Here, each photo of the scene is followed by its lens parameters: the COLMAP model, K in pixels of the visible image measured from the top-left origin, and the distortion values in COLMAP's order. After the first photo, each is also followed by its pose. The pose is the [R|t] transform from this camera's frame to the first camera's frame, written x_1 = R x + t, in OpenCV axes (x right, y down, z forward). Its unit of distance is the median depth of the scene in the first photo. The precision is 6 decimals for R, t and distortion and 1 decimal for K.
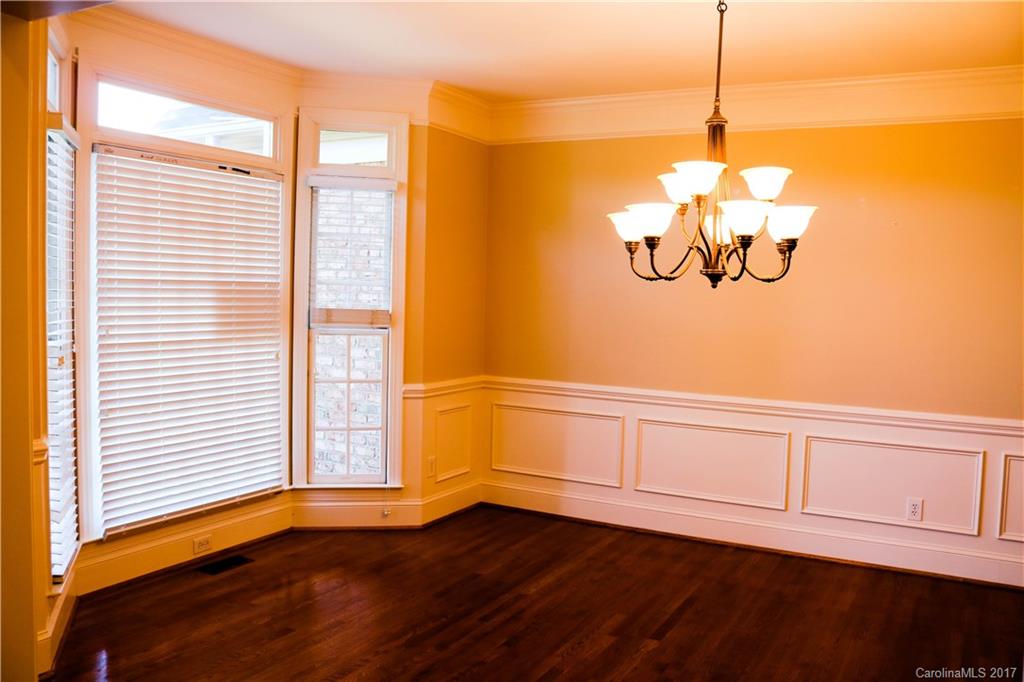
lens RADIAL K [[930.7, 0, 512.0], [0, 930.7, 341.0], [0, 0, 1]] dist [0.072700, -0.000940]
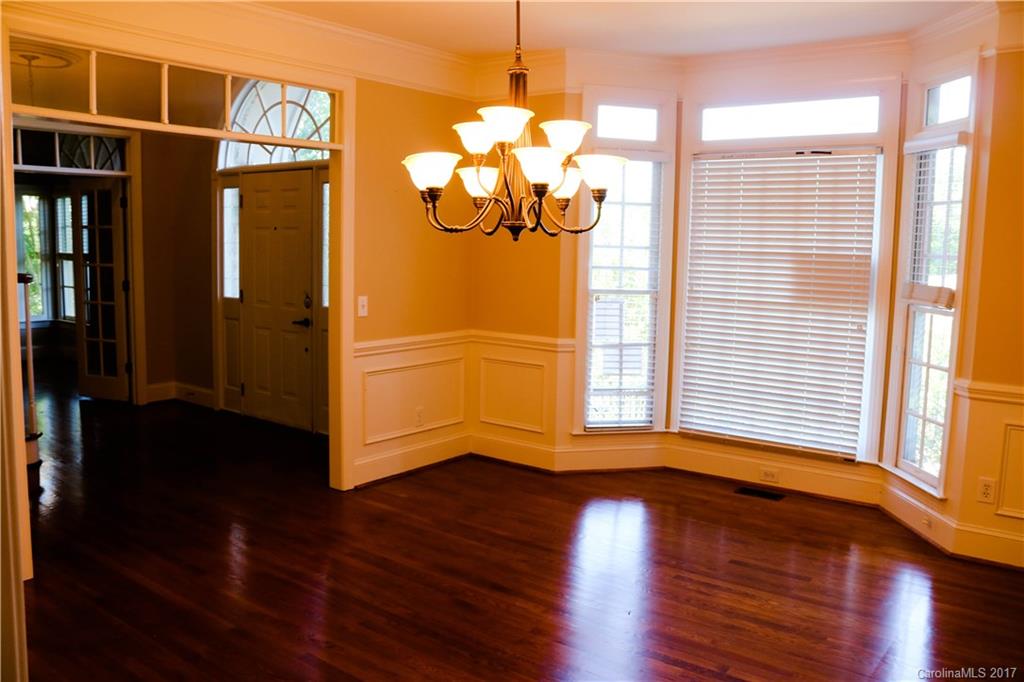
lens RADIAL K [[895.6, 0, 512.0], [0, 895.6, 341.0], [0, 0, 1]] dist [0.002534, 0.003605]
pose [[-0.125145, 0.083305, -0.988635, 0.858531], [-0.090866, 0.991318, 0.095033, -0.031299], [0.987969, 0.101726, -0.116489, 0.835447]]
